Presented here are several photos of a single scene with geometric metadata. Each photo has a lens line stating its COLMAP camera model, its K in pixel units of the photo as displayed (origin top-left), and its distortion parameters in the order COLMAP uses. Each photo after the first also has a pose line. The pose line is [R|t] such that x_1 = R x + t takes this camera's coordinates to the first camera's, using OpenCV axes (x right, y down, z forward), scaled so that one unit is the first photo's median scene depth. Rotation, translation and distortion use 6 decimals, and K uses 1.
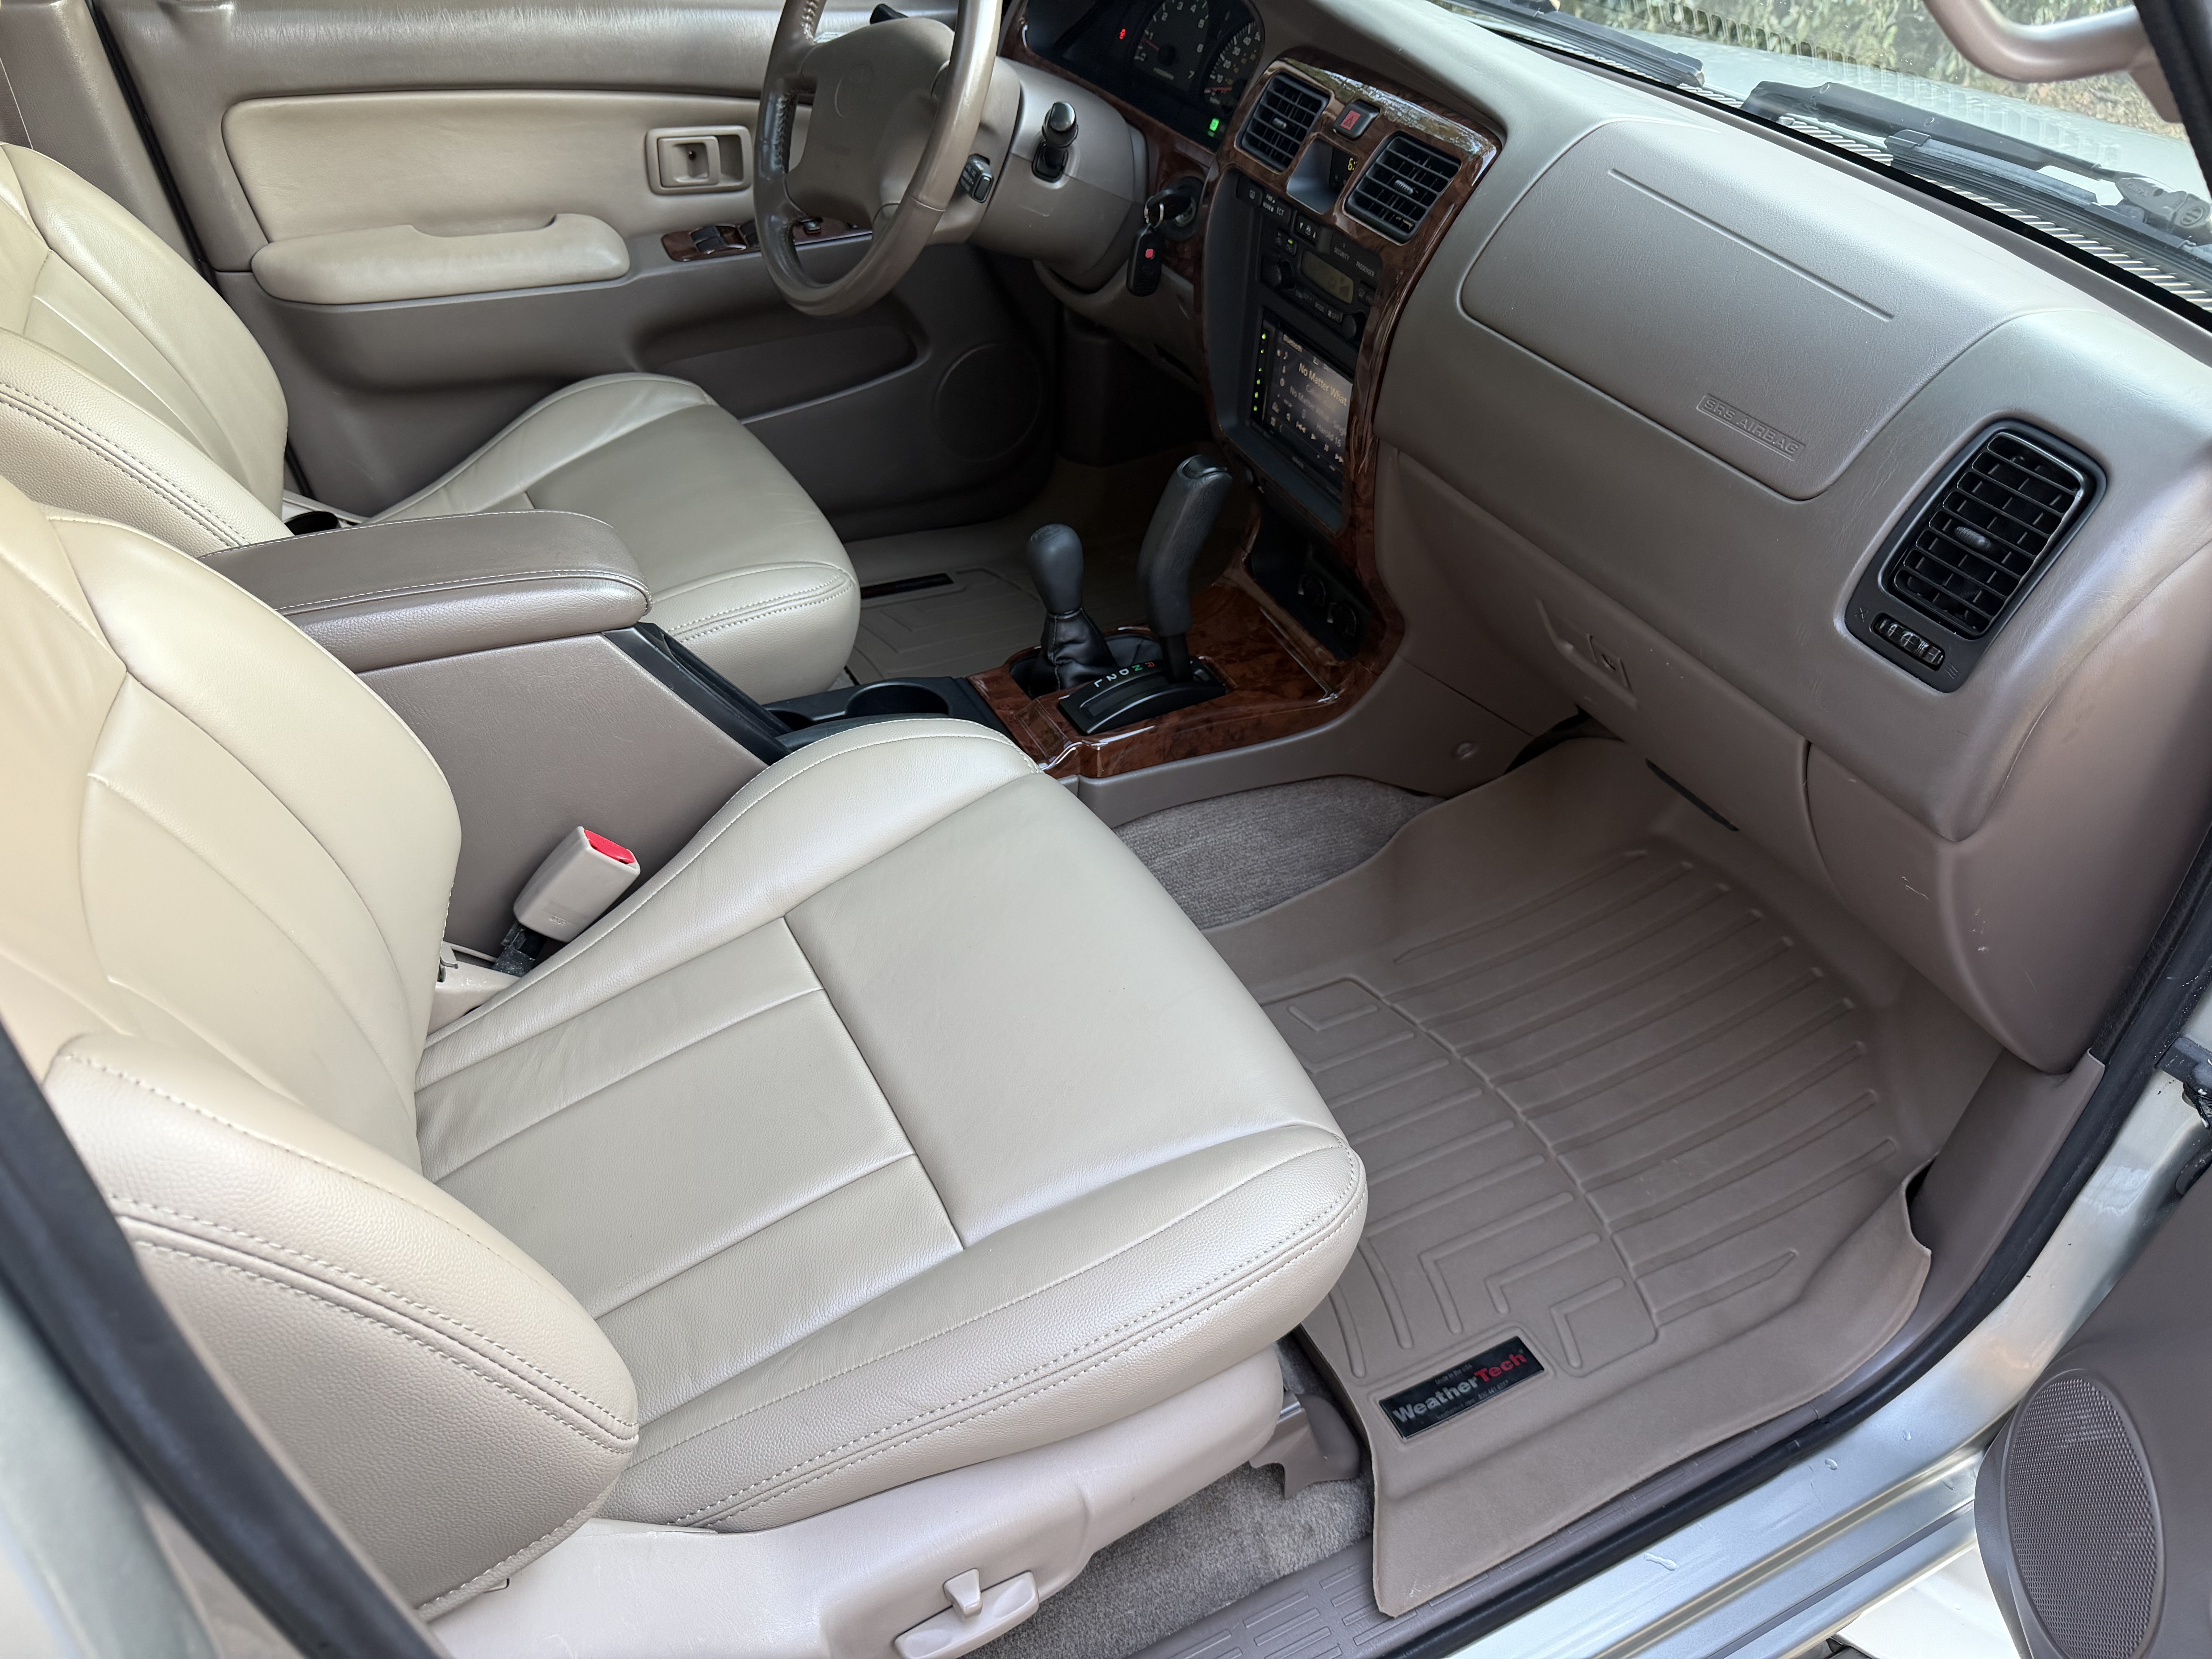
lens RADIAL K [[1544.0, 0, 1106.0], [0, 1544.0, 829.5], [0, 0, 1]] dist [0.008152, -0.038526]
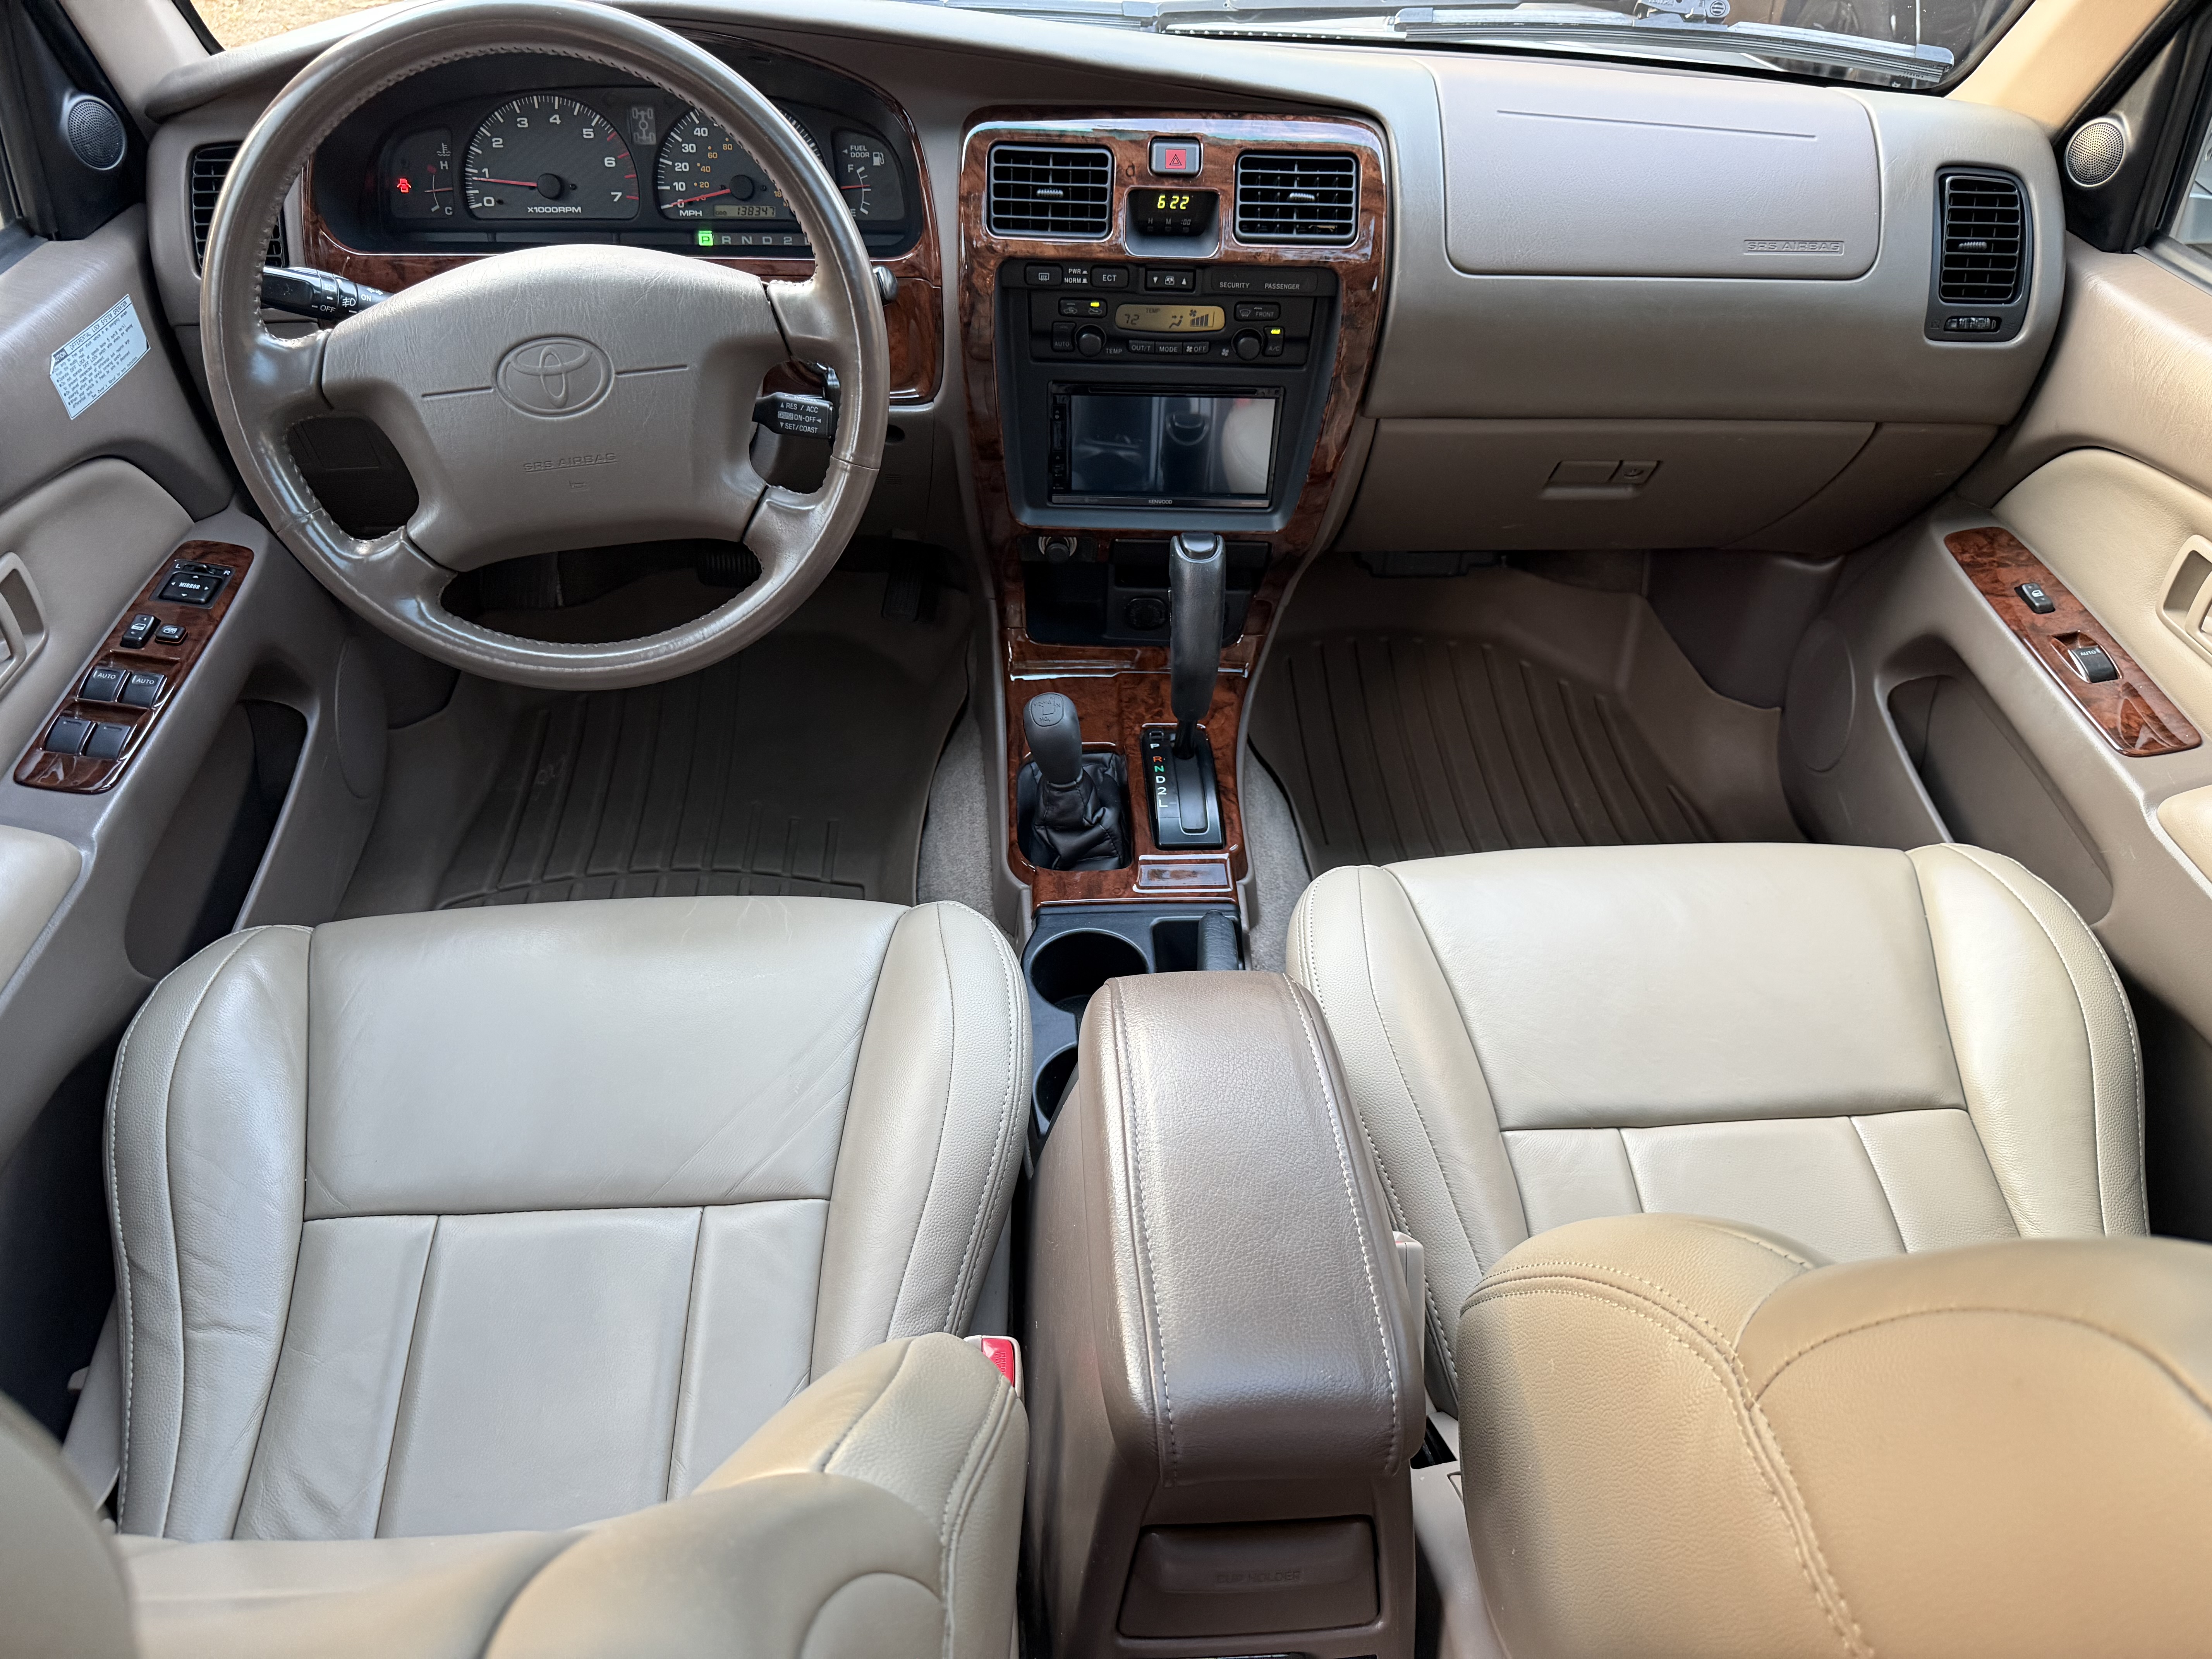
lens RADIAL K [[1530.0, 0, 1106.0], [0, 1530.0, 829.5], [0, 0, 1]] dist [0.017937, -0.040498]
pose [[0.400550, -0.626135, 0.668965, -0.733841], [0.561237, 0.744761, 0.361032, -0.499096], [-0.724274, 0.230837, 0.649724, 0.488574]]
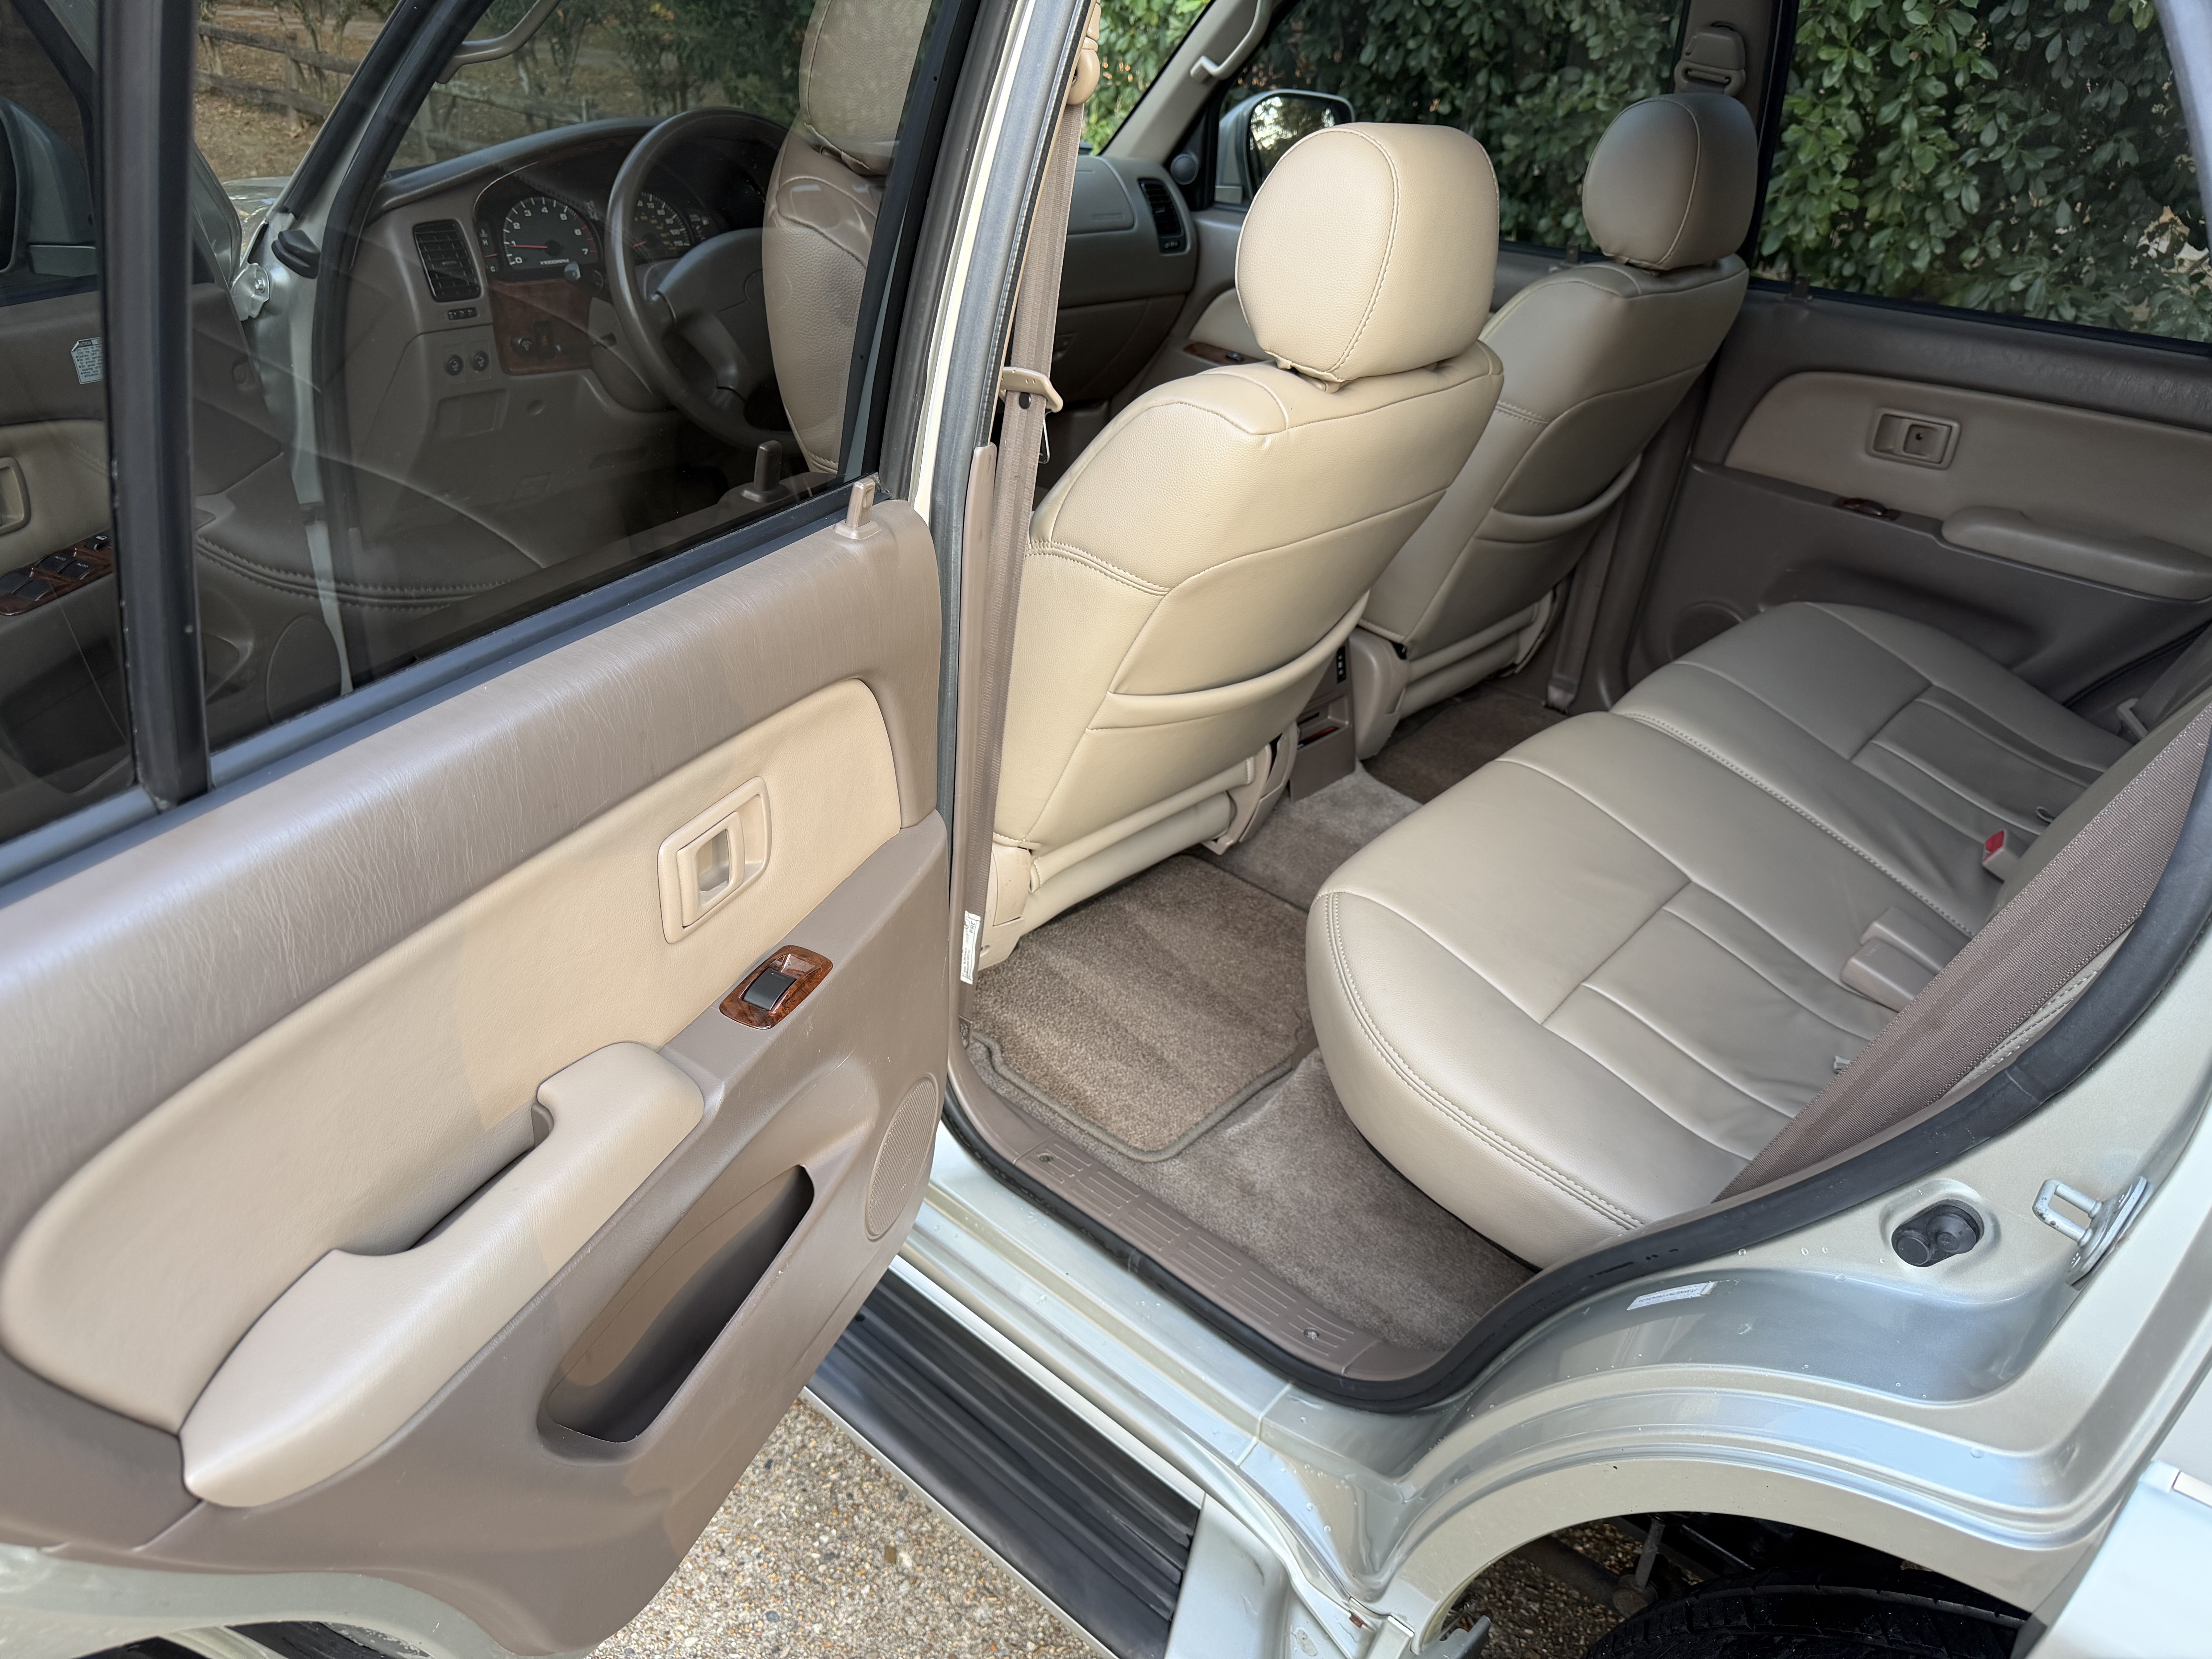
lens RADIAL K [[1512.2, 0, 1106.0], [0, 1512.2, 829.5], [0, 0, 1]] dist [-0.009524, -0.006201]
pose [[-0.362968, -0.534469, 0.763280, -1.764639], [0.496333, 0.582370, 0.643816, -1.045571], [-0.788612, 0.612525, 0.053893, 1.129608]]
